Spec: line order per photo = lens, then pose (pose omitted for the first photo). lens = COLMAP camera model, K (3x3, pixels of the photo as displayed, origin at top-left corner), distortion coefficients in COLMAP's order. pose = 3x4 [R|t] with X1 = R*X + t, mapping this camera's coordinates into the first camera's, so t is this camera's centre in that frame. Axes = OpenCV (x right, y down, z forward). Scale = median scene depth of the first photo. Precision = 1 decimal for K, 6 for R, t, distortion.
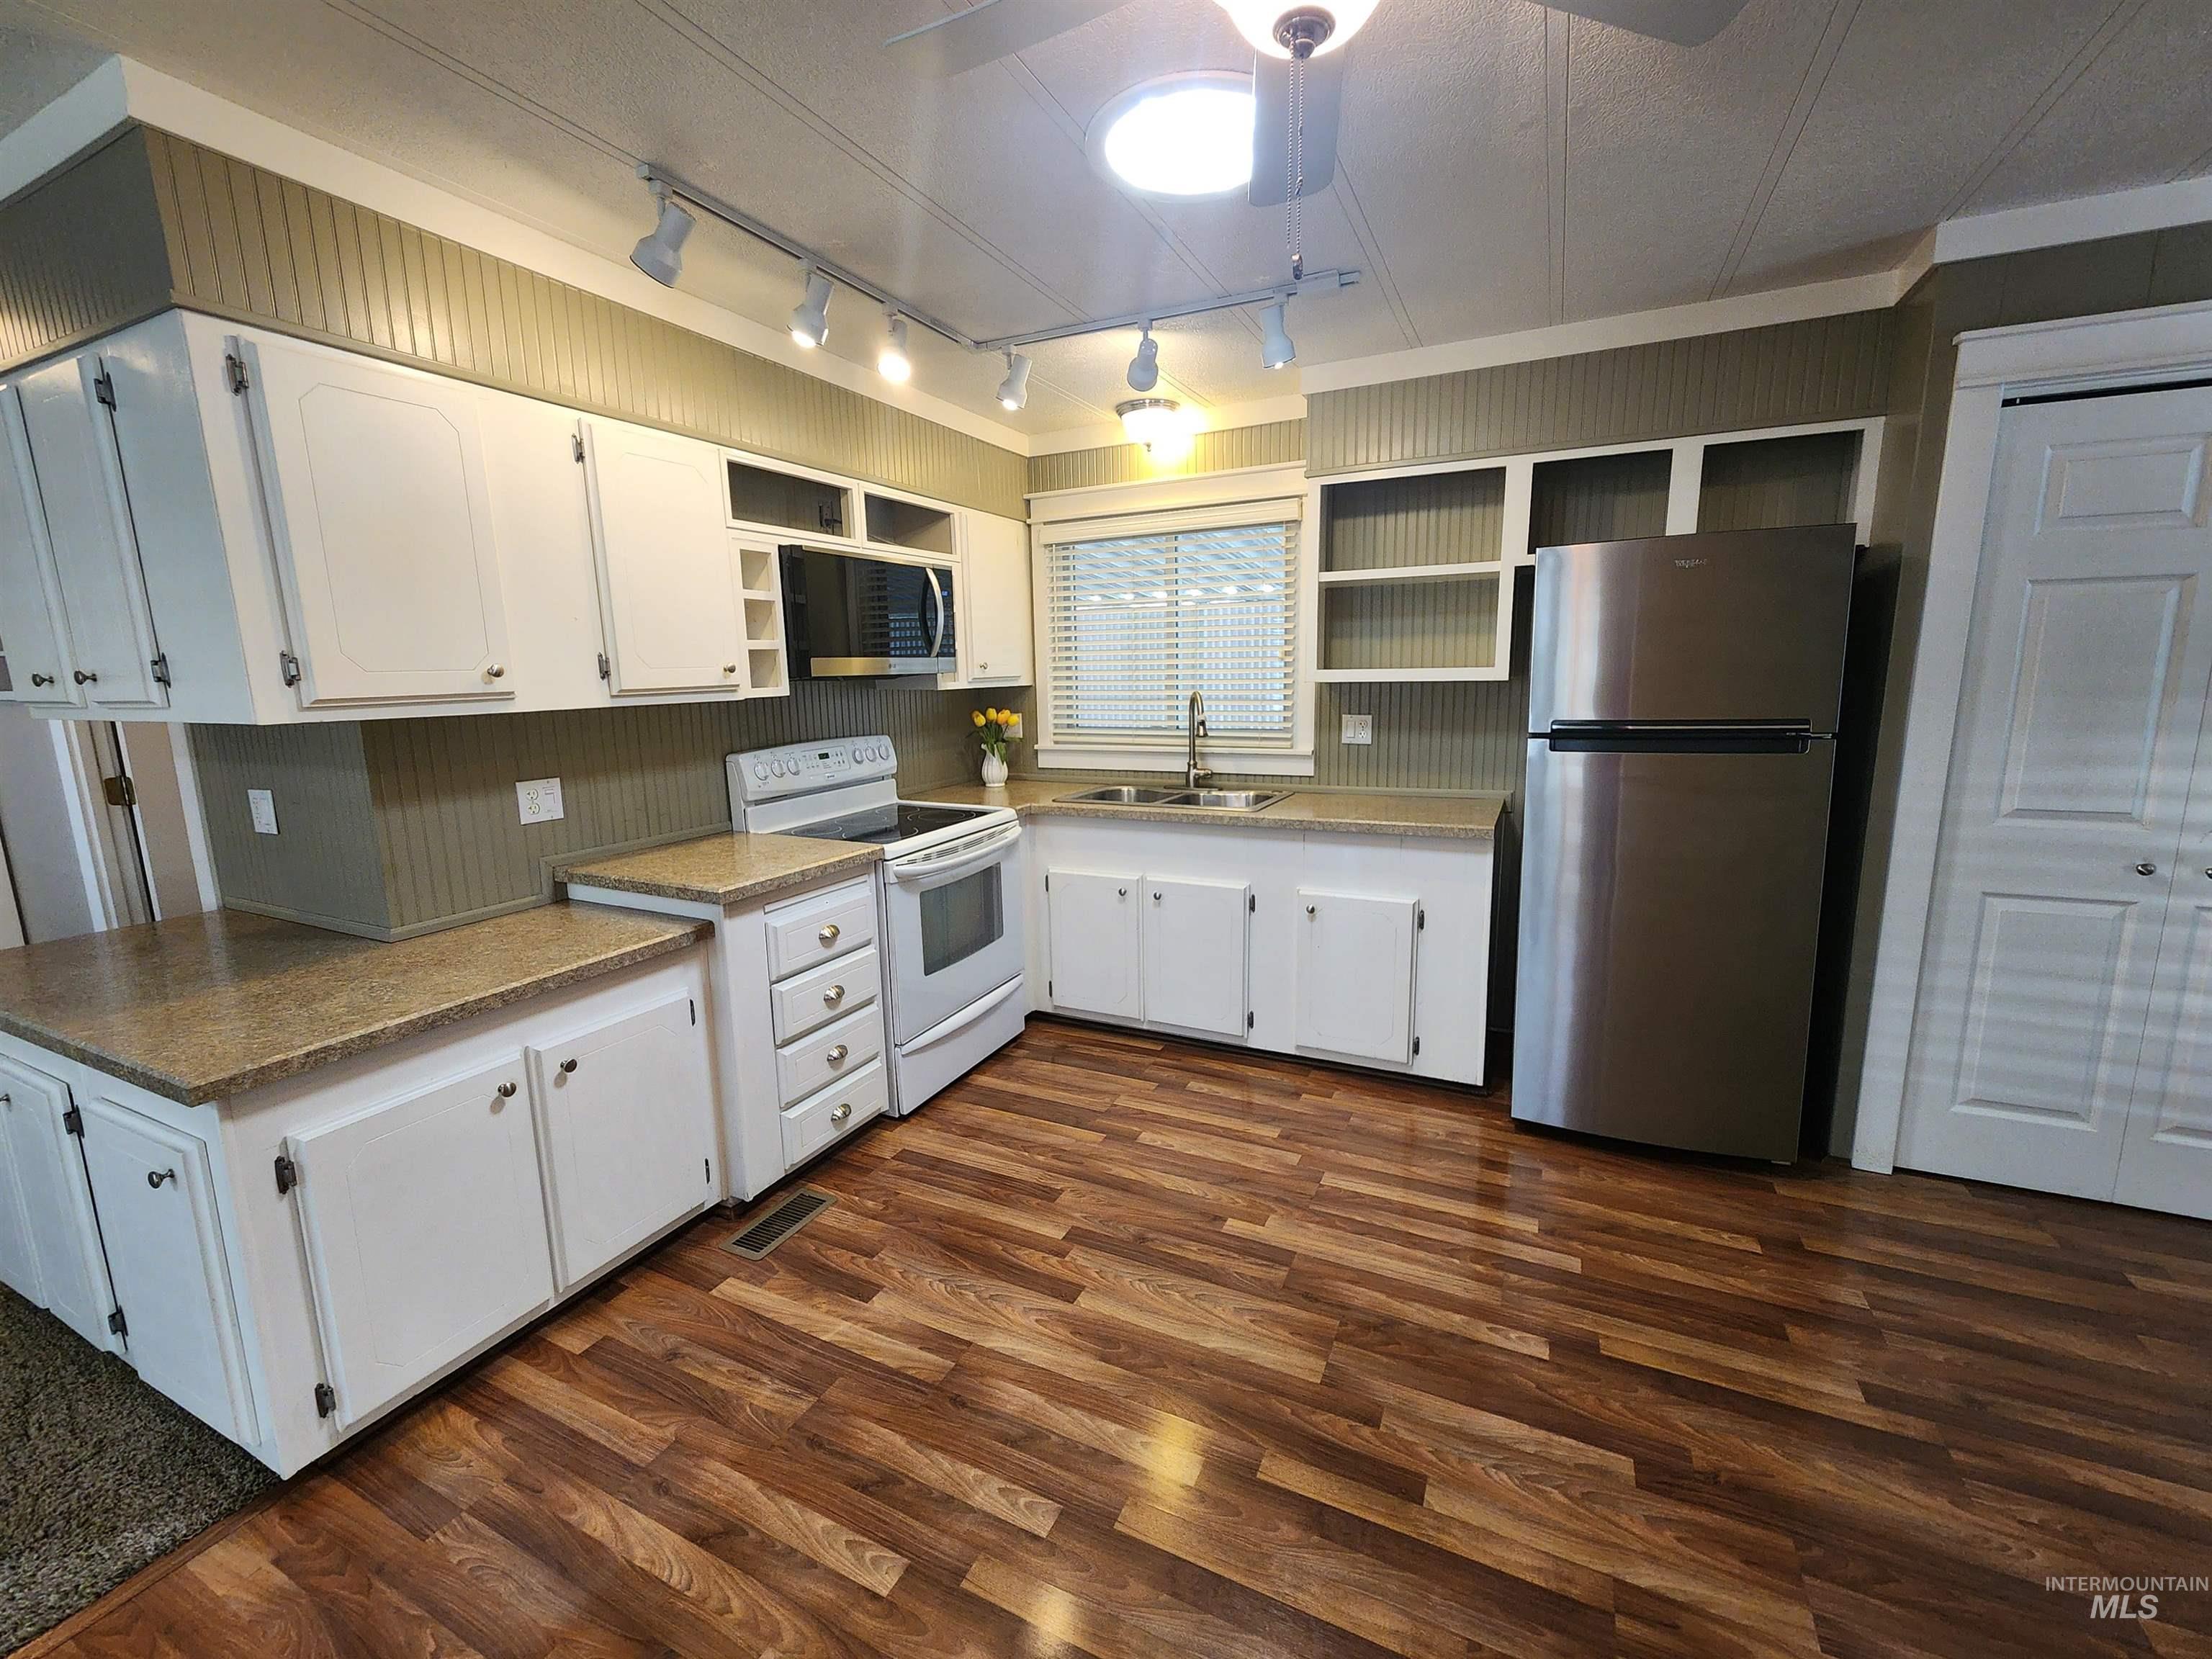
lens RADIAL K [[901.9, 0, 1105.1], [0, 901.9, 818.6], [0, 0, 1]] dist [0.000390, -0.000061]
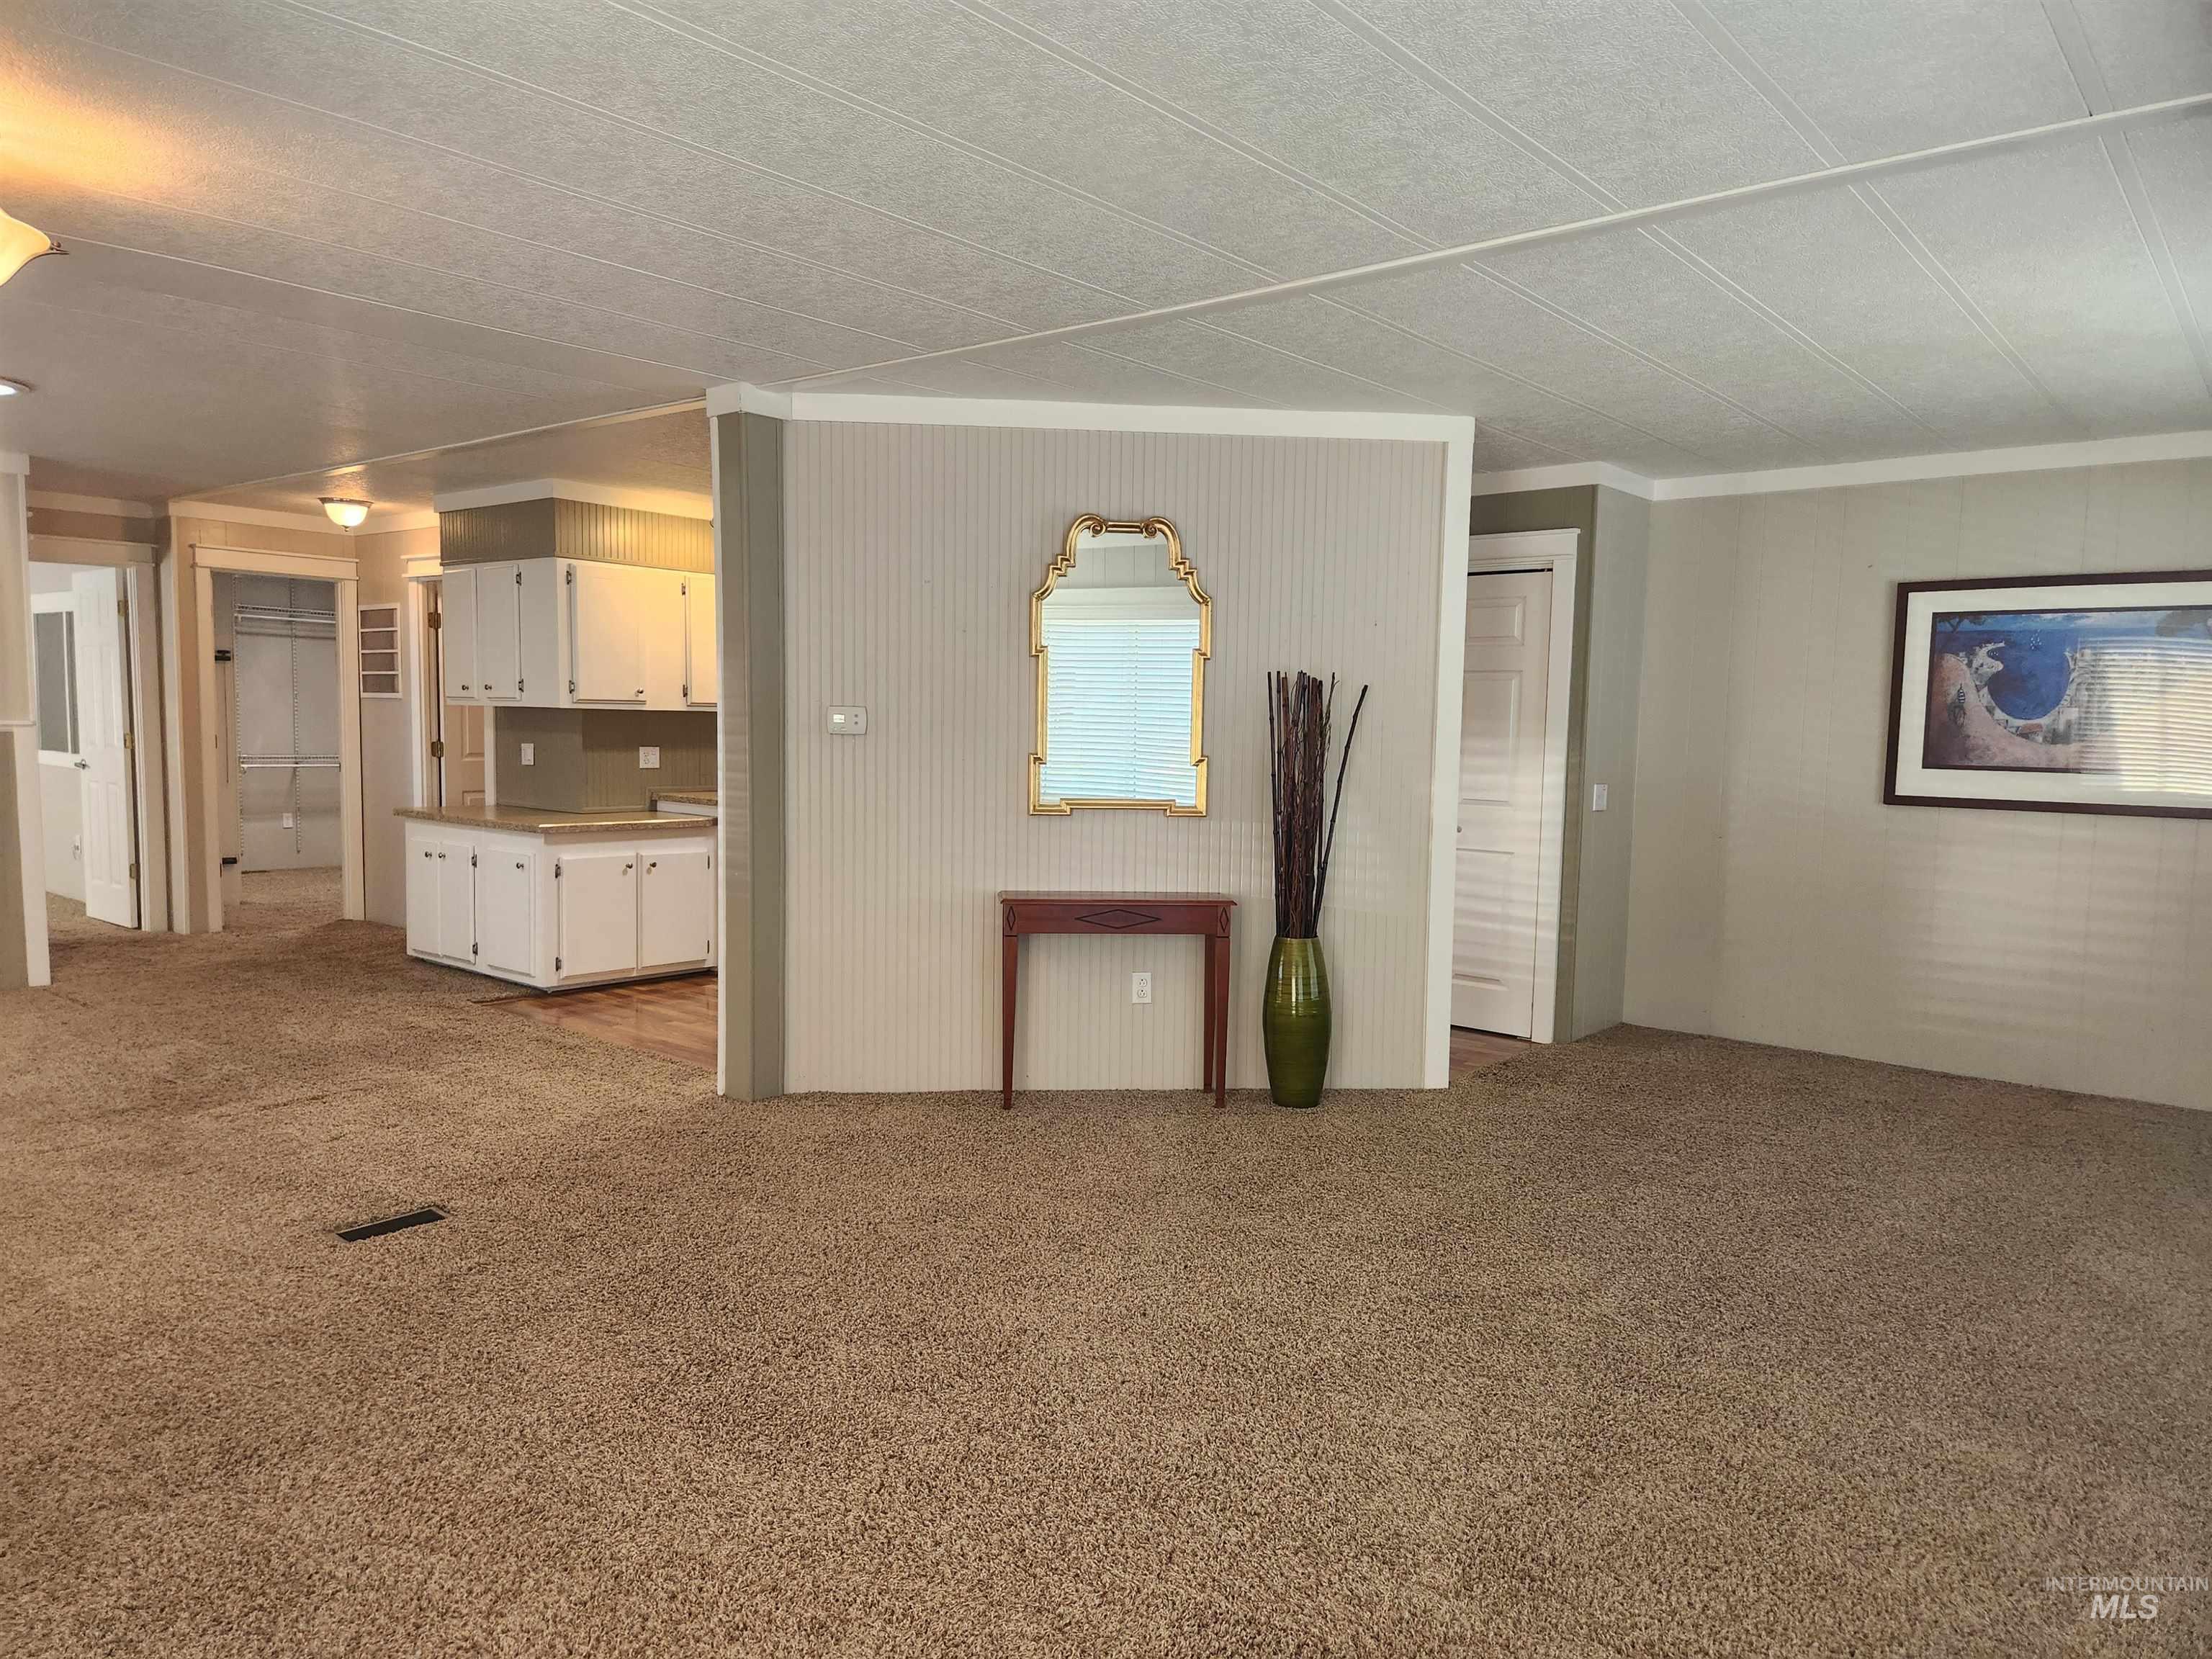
lens RADIAL K [[1478.6, 0, 1106.0], [0, 1478.6, 843.5], [0, 0, 1]] dist [0.065851, -0.052569]
pose [[0.972249, 0.056739, -0.226965, 1.046670], [-0.075800, 0.994210, -0.076163, 0.325324], [0.221329, 0.091253, 0.970920, -1.837193]]
